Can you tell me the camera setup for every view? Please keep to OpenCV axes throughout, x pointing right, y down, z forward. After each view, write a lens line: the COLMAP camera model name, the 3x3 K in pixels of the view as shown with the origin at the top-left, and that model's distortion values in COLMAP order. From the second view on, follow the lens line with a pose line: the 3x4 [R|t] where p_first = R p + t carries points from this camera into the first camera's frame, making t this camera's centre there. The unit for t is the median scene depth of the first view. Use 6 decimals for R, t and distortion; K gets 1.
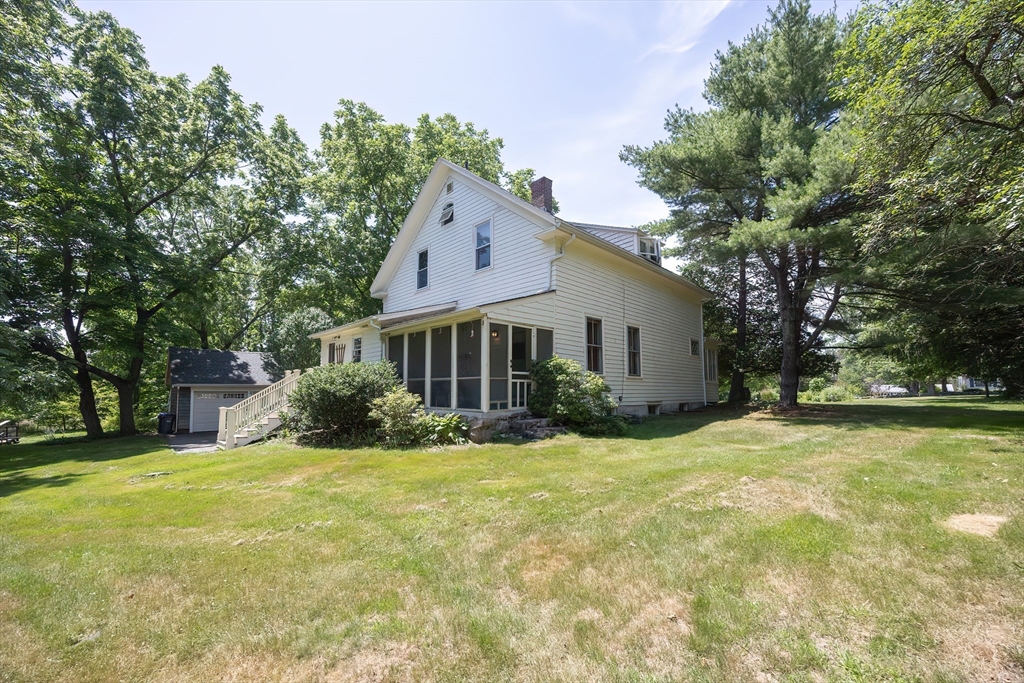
lens RADIAL K [[394.4, 0, 498.6], [0, 394.4, 375.6], [0, 0, 1]] dist [-0.002965, 0.000581]
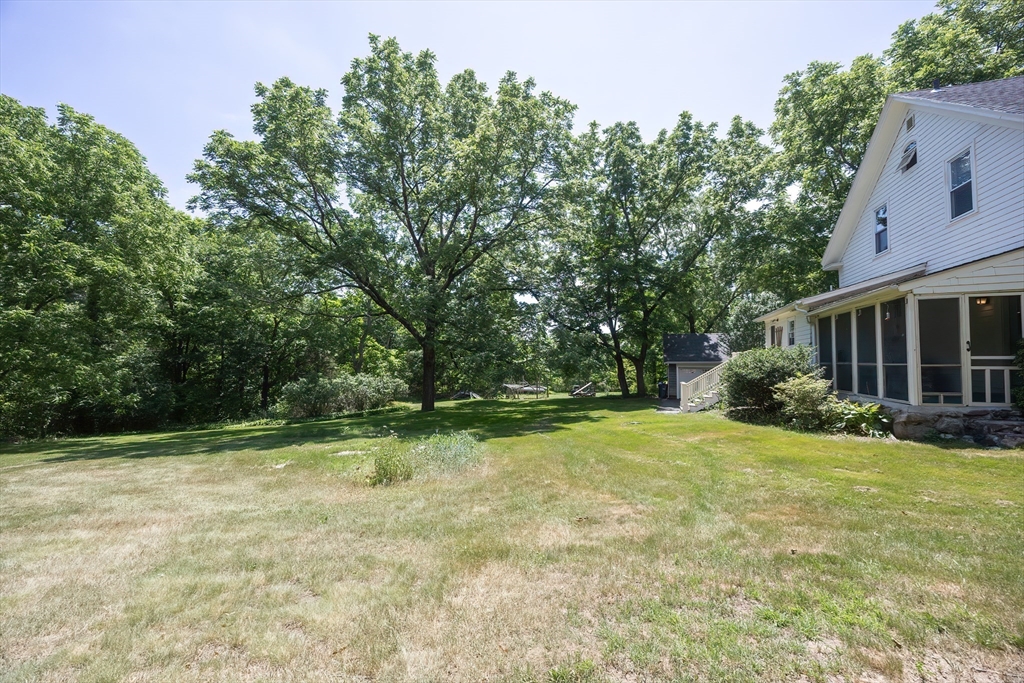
lens RADIAL K [[394.4, 0, 511.7], [0, 394.4, 346.4], [0, 0, 1]] dist [-0.002965, 0.000581]
pose [[0.443748, -0.032868, -0.895549, 0.241223], [0.032537, 0.999259, -0.020553, -0.031618], [0.895561, -0.020018, 0.444488, -0.113583]]
